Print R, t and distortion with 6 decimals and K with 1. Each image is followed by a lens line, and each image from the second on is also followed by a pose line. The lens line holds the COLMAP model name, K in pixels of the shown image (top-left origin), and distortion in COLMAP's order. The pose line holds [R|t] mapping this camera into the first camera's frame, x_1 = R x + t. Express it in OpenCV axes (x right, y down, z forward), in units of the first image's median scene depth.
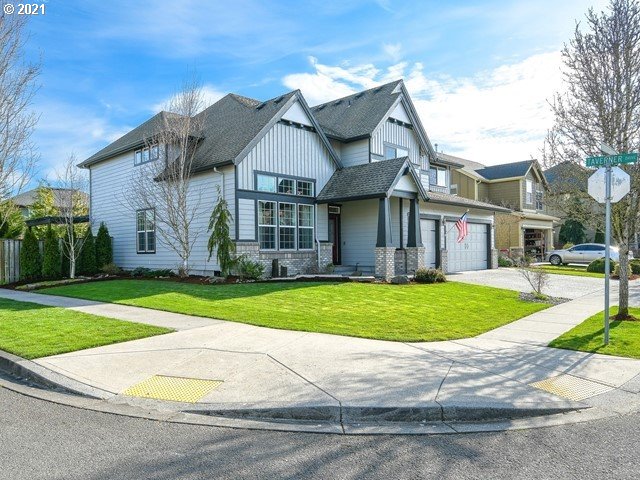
lens RADIAL K [[469.6, 0, 320.1], [0, 469.6, 260.0], [0, 0, 1]] dist [0.000708, 0.000795]
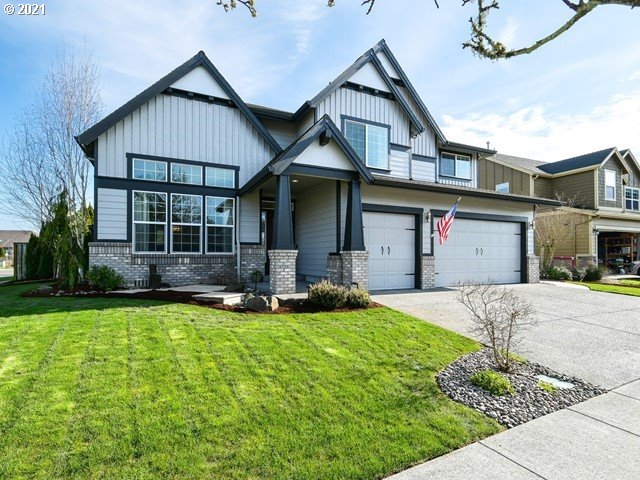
lens RADIAL K [[330.3, 0, 319.6], [0, 330.3, 257.2], [0, 0, 1]] dist [0.001051, -0.000600]
pose [[0.932484, 0.011305, -0.361034, 0.318368], [-0.018566, 0.999689, -0.016648, -0.009044], [0.360733, 0.022227, 0.932404, 0.511773]]
